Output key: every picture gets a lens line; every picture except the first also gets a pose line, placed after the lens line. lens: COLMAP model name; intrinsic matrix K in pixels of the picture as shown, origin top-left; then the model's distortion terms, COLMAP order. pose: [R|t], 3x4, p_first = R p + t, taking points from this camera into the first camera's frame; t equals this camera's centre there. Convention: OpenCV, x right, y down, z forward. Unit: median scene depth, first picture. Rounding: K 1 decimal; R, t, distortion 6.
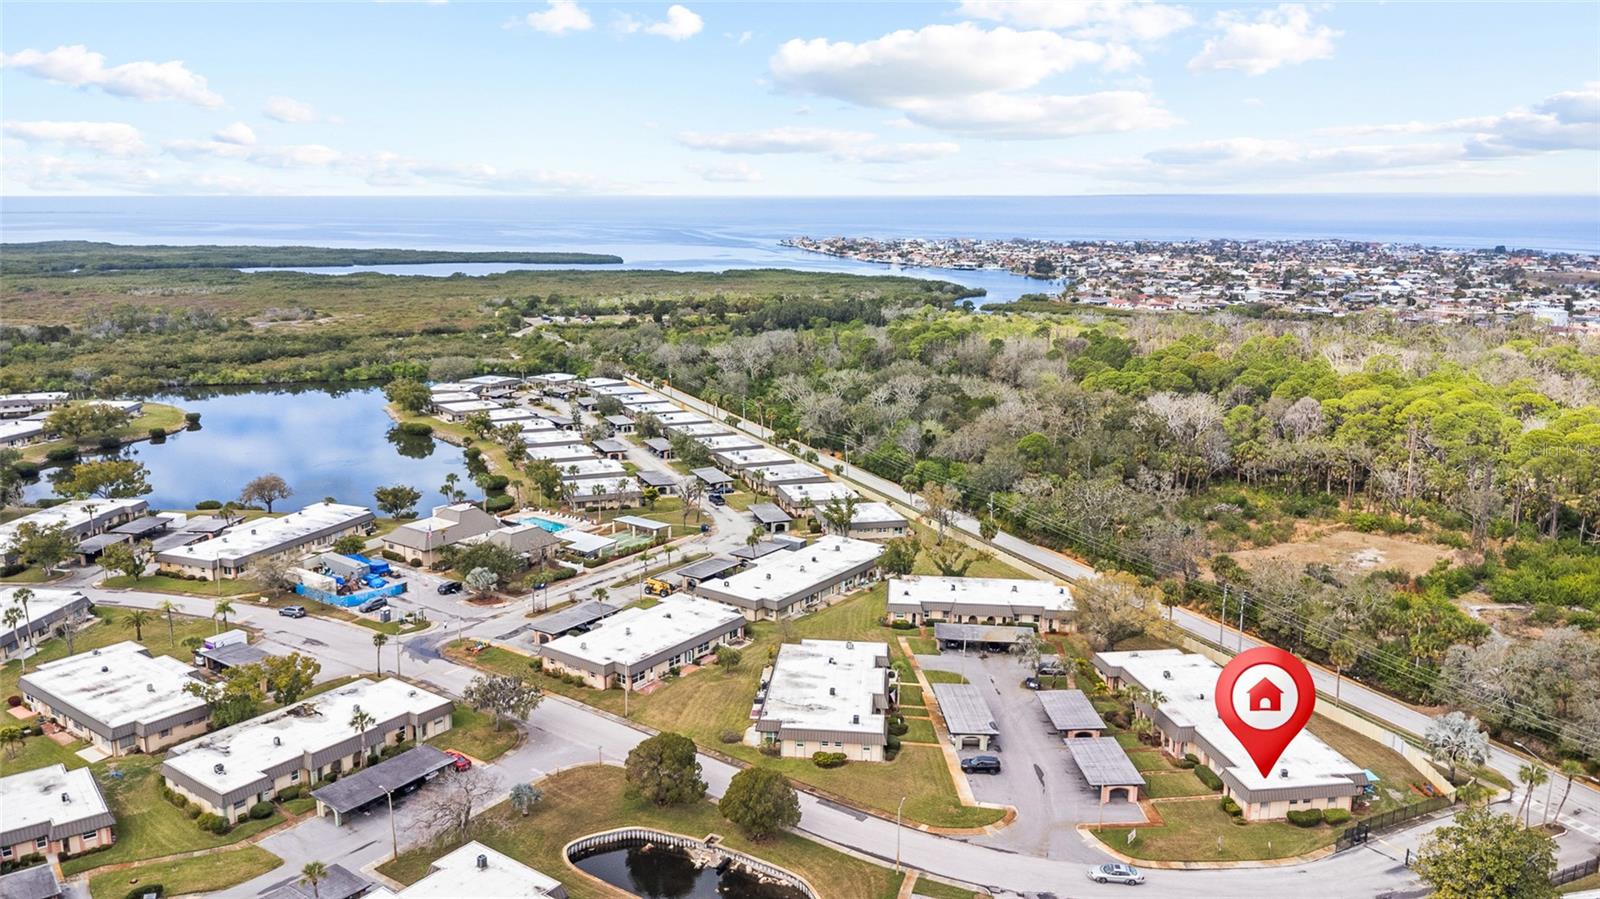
lens RADIAL K [[1146.8, 0, 787.5], [0, 1146.8, 449.3], [0, 0, 1]] dist [0.010646, -0.004274]
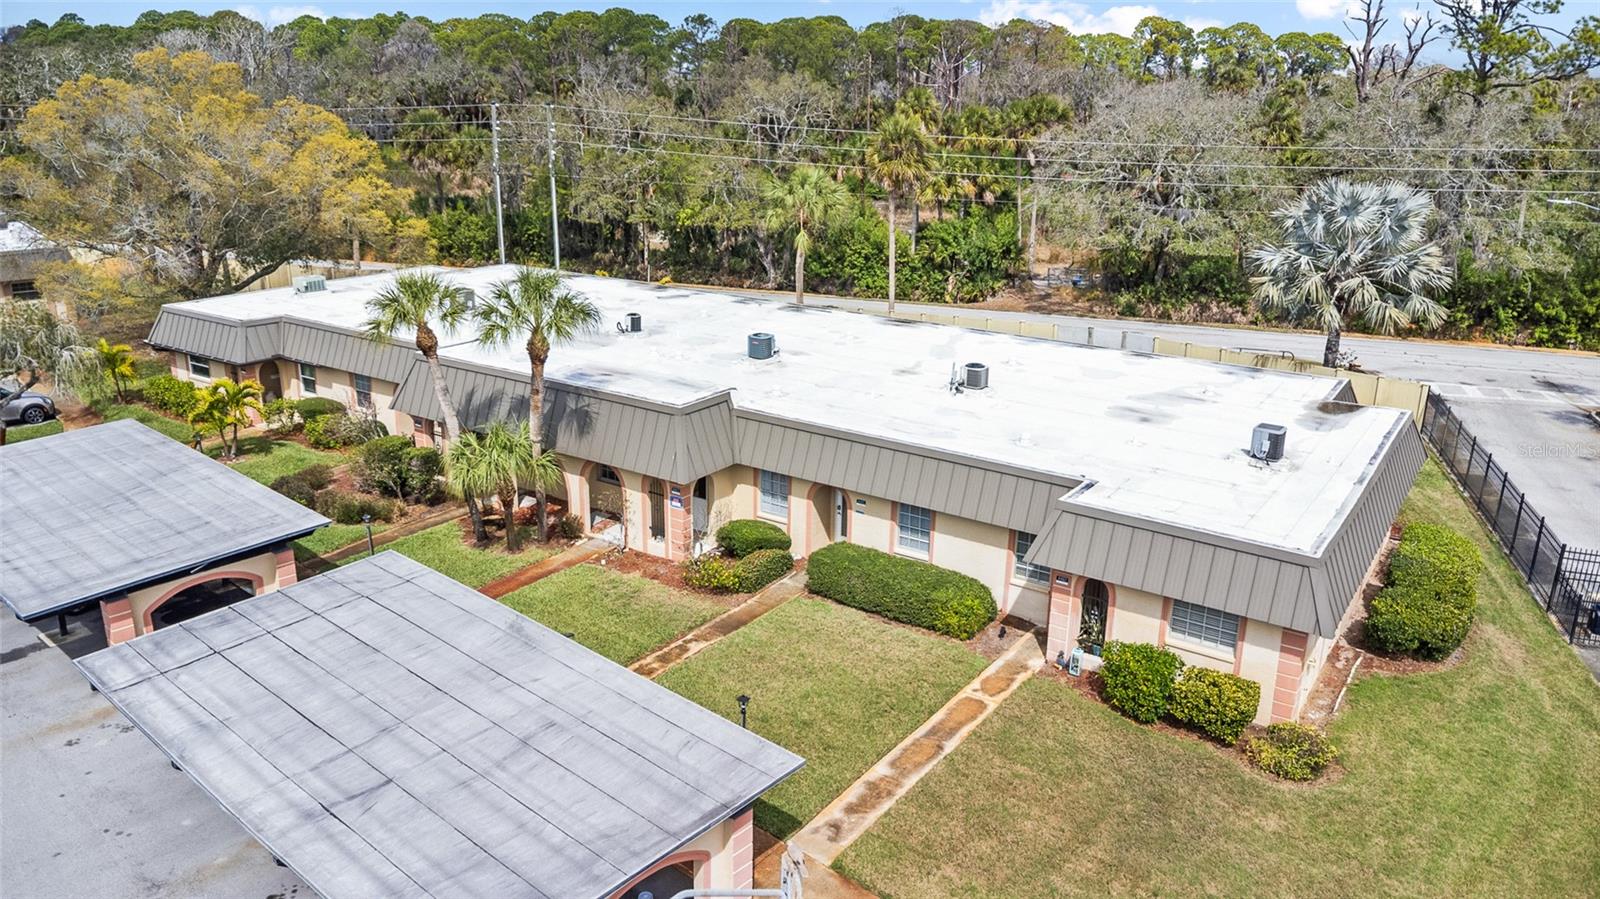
lens RADIAL K [[1146.8, 0, 787.5], [0, 1146.8, 449.3], [0, 0, 1]] dist [0.010646, -0.004274]
pose [[0.685601, -0.226313, 0.691906, 0.157627], [0.139130, 0.973665, 0.180610, 0.160915], [-0.714559, -0.027561, 0.699032, 0.633229]]
